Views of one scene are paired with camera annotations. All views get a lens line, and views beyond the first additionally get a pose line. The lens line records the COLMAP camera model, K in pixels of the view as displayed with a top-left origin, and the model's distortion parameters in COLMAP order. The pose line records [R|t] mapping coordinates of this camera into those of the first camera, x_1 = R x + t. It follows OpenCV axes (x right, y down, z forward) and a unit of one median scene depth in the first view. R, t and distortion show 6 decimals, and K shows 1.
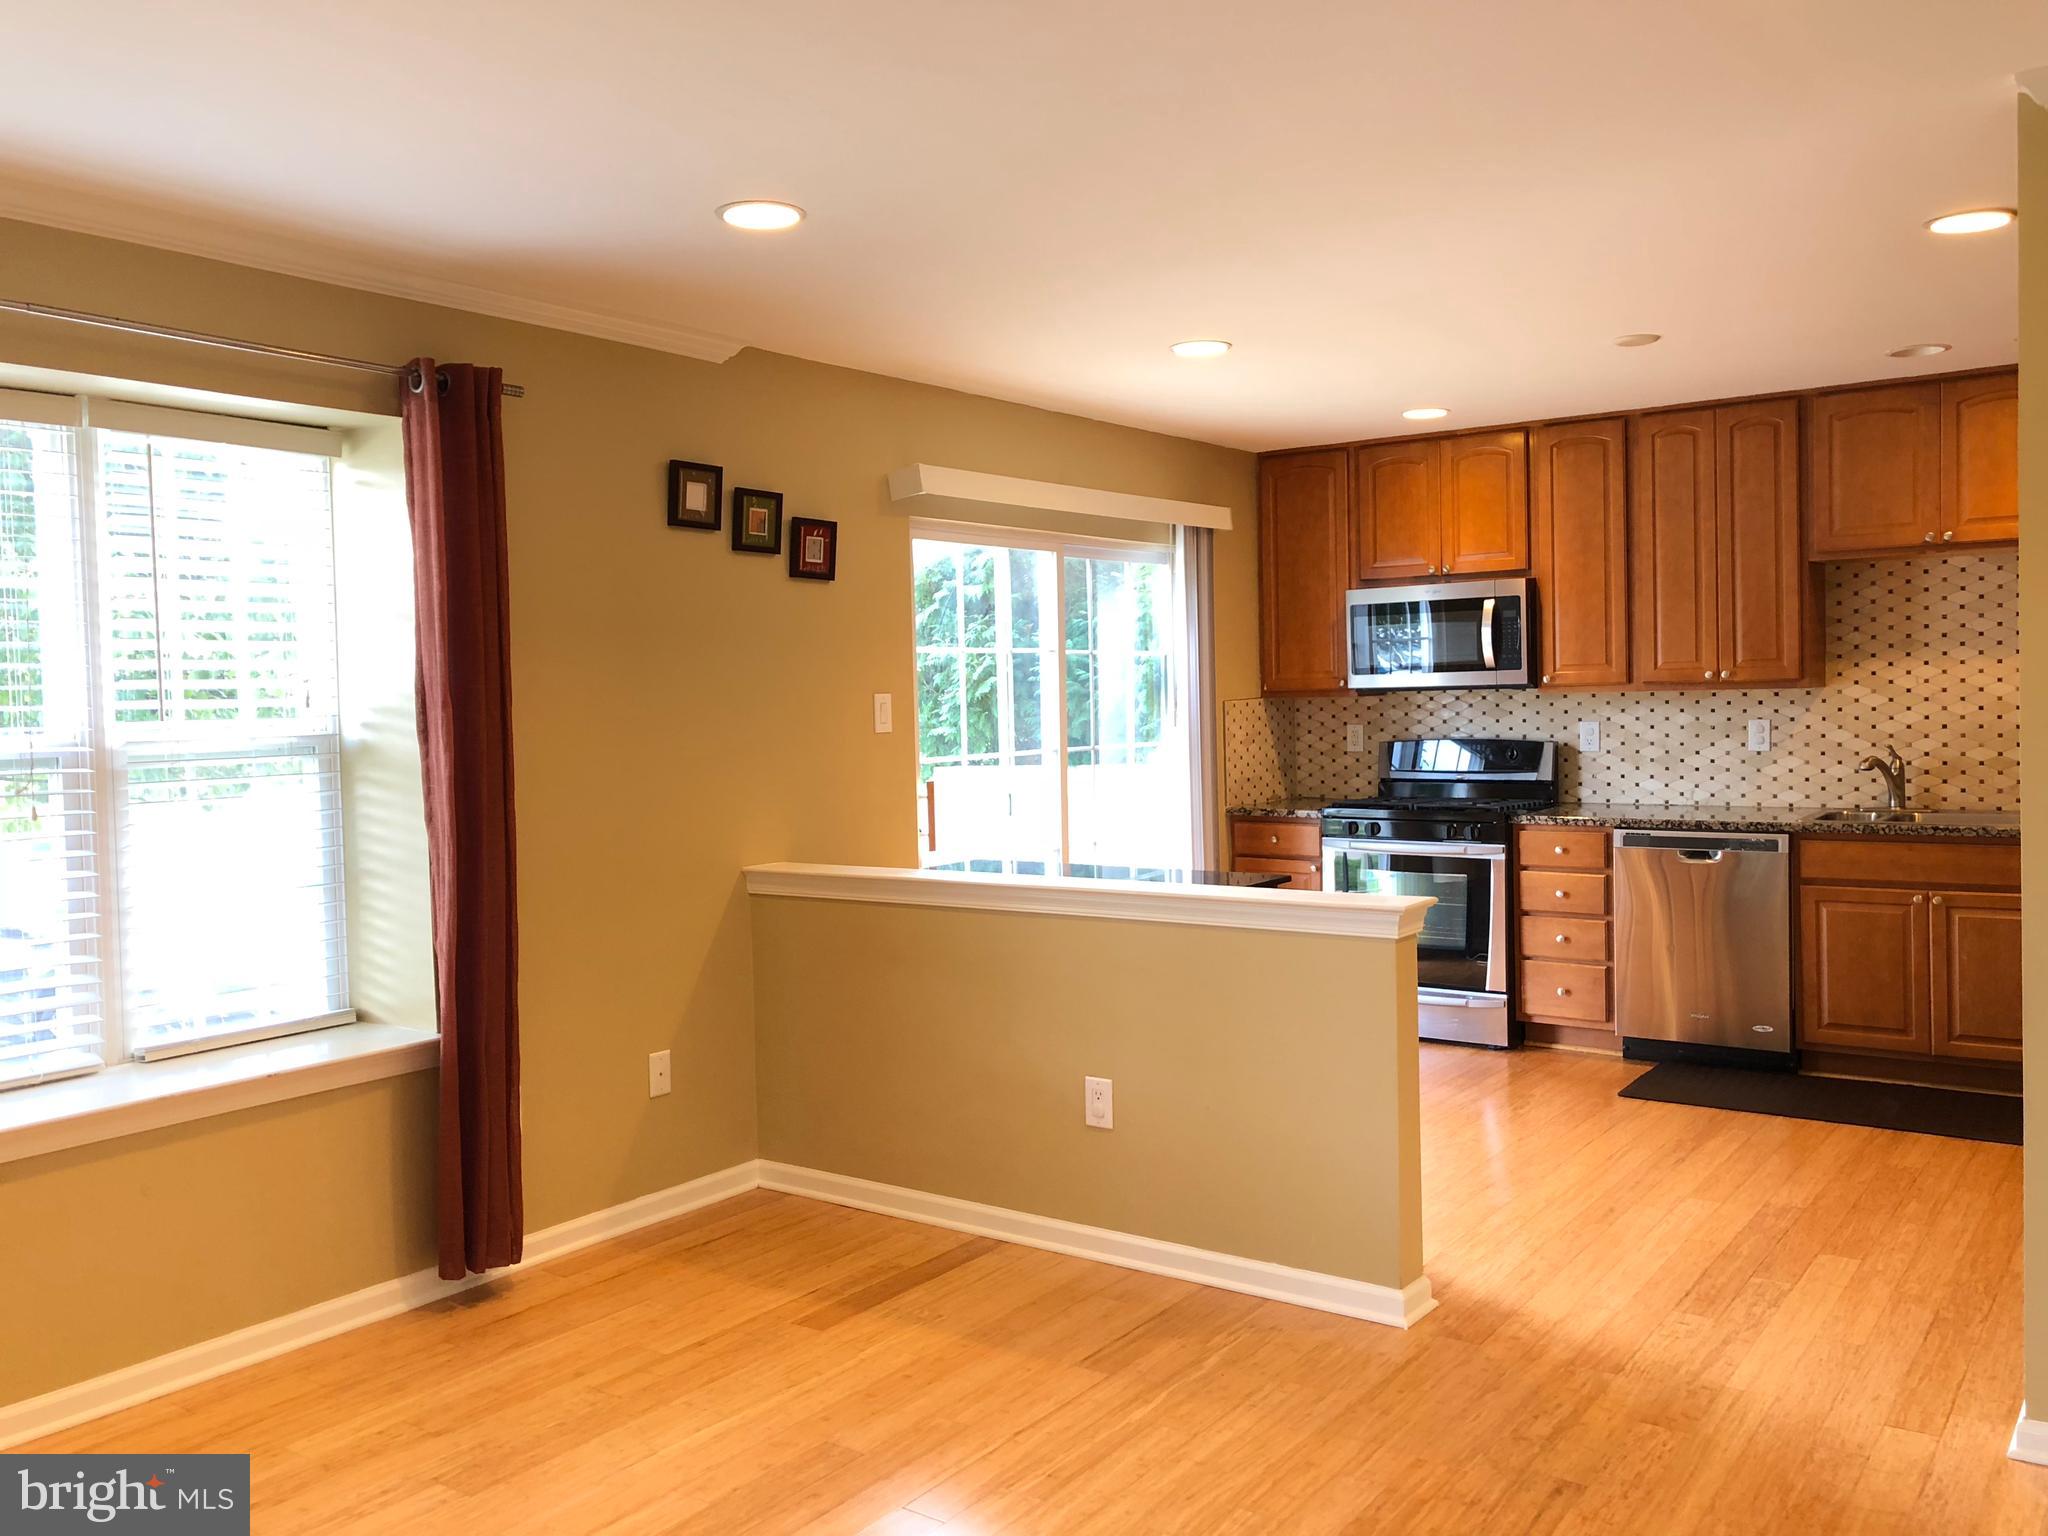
lens RADIAL K [[1647.4, 0, 1024.0], [0, 1647.4, 768.0], [0, 0, 1]] dist [0.011623, -0.003456]
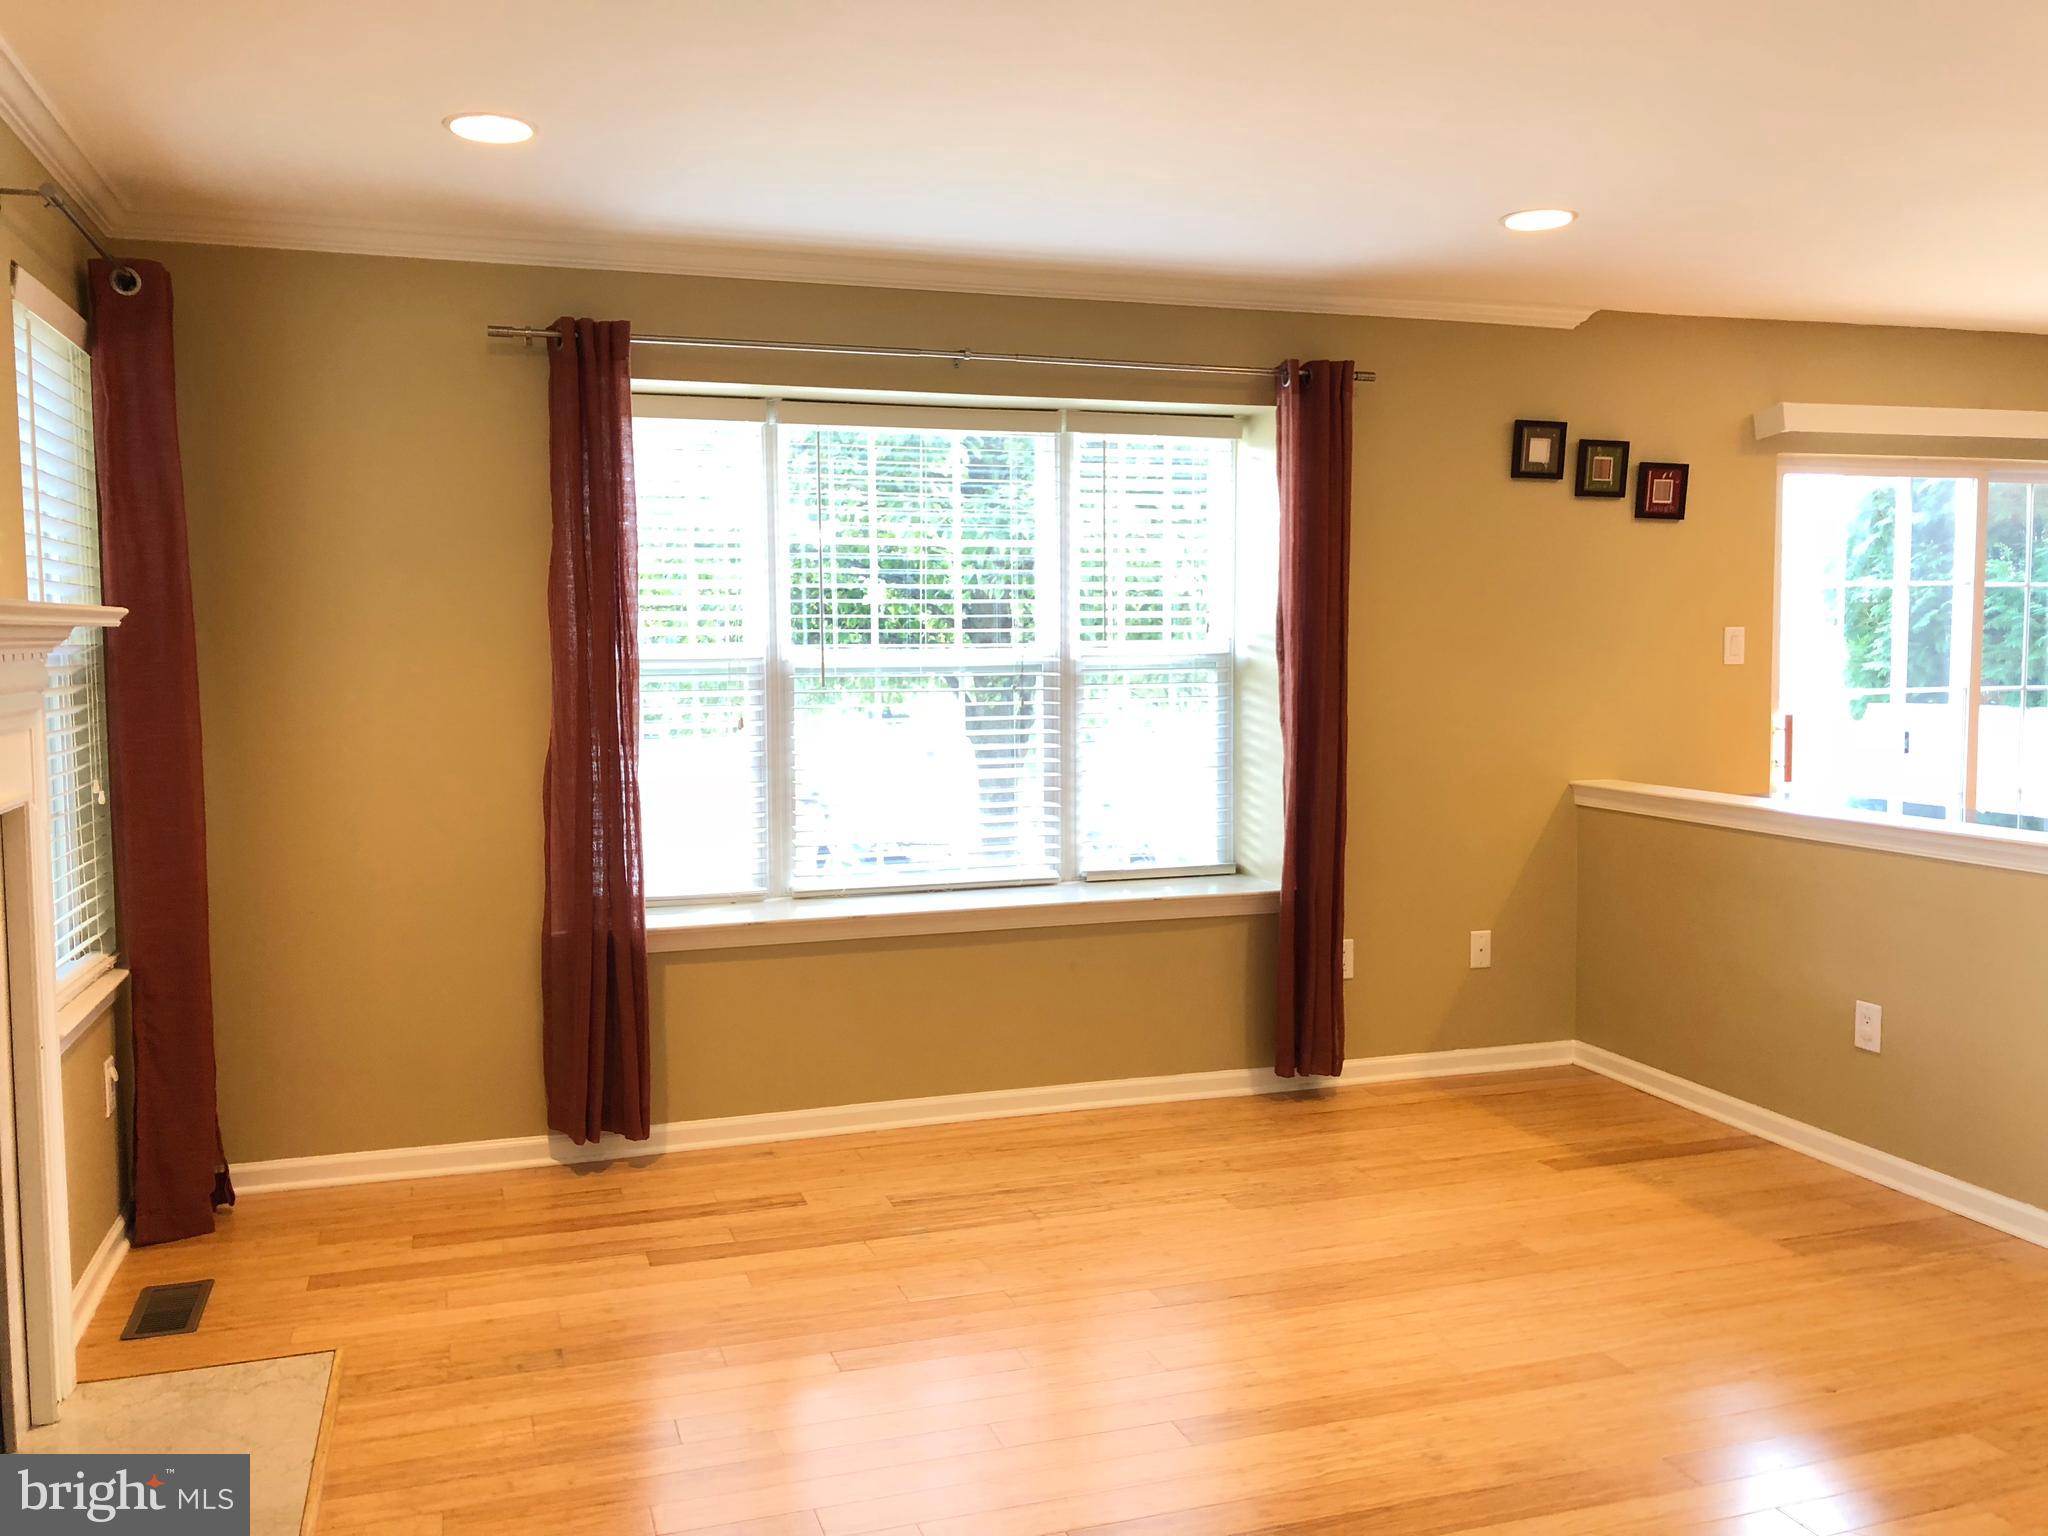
lens RADIAL K [[1647.4, 0, 1024.0], [0, 1647.4, 768.0], [0, 0, 1]] dist [0.011623, -0.003456]
pose [[0.807605, 0.062006, -0.586455, 0.226478], [-0.036238, 0.997796, 0.055594, 0.003906], [0.588609, -0.023646, 0.808072, -0.154564]]
